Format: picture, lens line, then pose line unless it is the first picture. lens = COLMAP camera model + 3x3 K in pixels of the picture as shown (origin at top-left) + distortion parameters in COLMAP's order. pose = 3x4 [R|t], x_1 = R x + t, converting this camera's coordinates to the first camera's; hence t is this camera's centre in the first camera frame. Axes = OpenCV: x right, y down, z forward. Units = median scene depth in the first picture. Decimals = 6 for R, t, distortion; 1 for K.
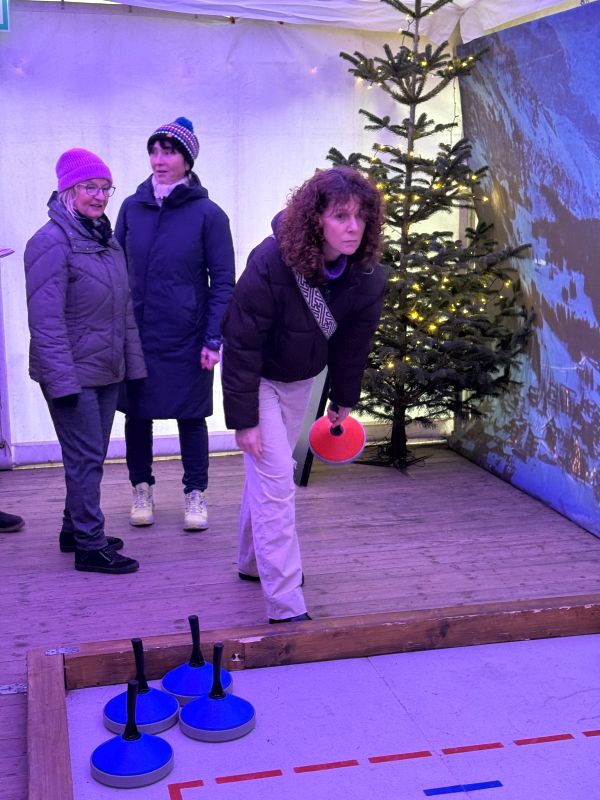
lens RADIAL K [[1124.9, 0, 290.9], [0, 1124.9, 402.3], [0, 0, 1]] dist [0.117577, 0.000000]
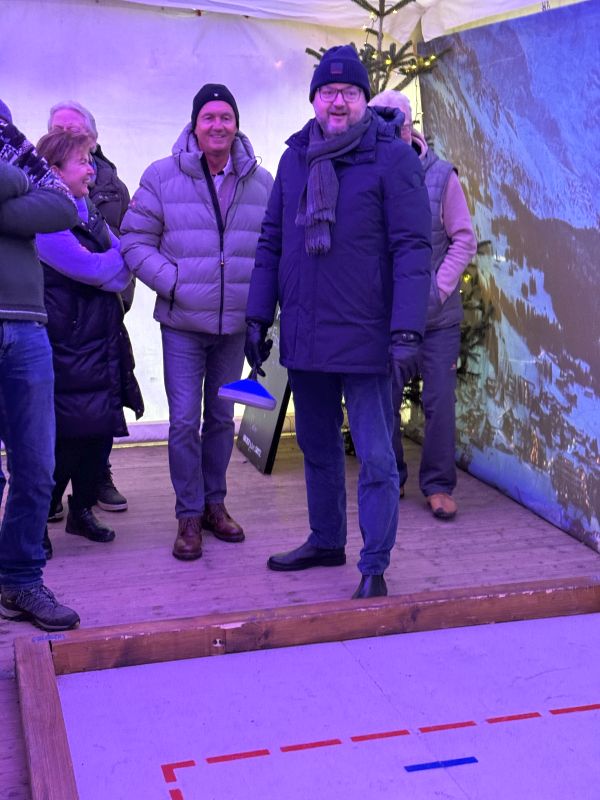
lens RADIAL K [[1124.9, 0, 295.8], [0, 1124.9, 406.1], [0, 0, 1]] dist [0.117577, 0.000000]
pose [[0.998245, 0.004884, 0.059014, -0.024347], [-0.006041, 0.999793, 0.019447, -0.007348], [-0.058907, -0.019770, 0.998068, -0.021124]]
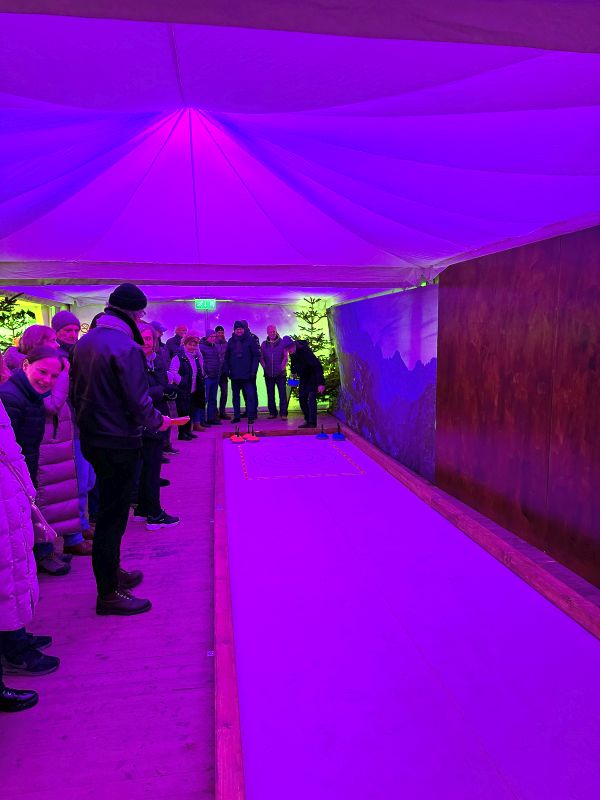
lens RADIAL K [[557.2, 0, 305.2], [0, 557.2, 394.0], [0, 0, 1]] dist [0.010104, 0.000381]
pose [[0.996917, -0.002336, -0.078428, 0.245079], [-0.004235, 0.996497, -0.083519, 0.156451], [0.078348, 0.083594, 0.993415, -0.982899]]
